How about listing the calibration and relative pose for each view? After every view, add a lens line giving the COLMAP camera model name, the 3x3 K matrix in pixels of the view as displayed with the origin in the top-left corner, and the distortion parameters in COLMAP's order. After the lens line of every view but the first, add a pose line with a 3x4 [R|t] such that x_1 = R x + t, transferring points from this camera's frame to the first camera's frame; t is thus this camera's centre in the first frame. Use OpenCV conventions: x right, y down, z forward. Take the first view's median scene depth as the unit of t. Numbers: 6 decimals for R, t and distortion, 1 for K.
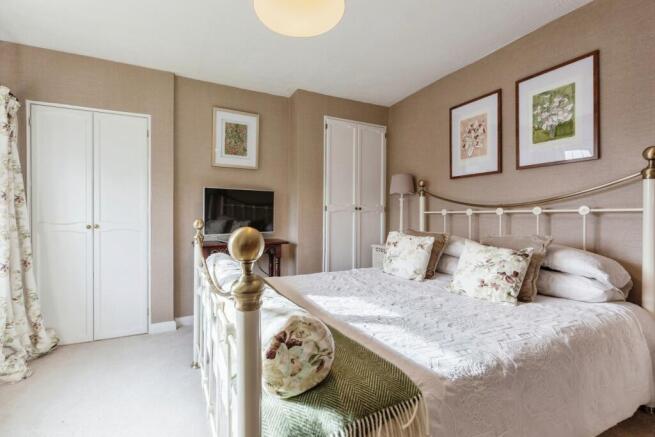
lens RADIAL K [[291.5, 0, 327.6], [0, 291.5, 220.3], [0, 0, 1]] dist [0.016122, 0.000147]
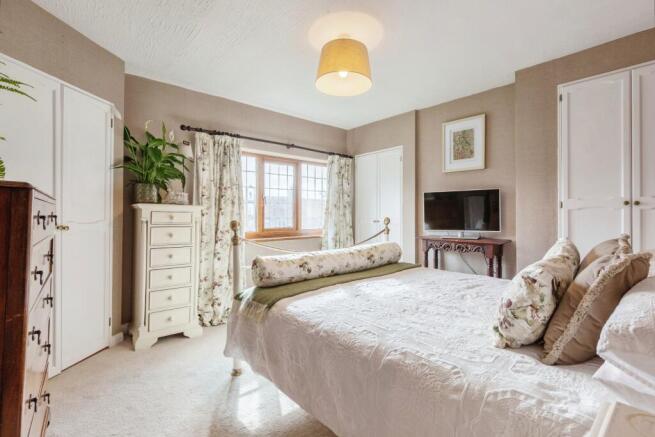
lens RADIAL K [[291.5, 0, 327.2], [0, 291.5, 213.2], [0, 0, 1]] dist [0.016122, 0.000147]
pose [[0.275801, -0.001105, -0.961214, 0.604994], [-0.013901, 0.999890, -0.005138, -0.007797], [0.961114, 0.014779, 0.275755, 0.215488]]
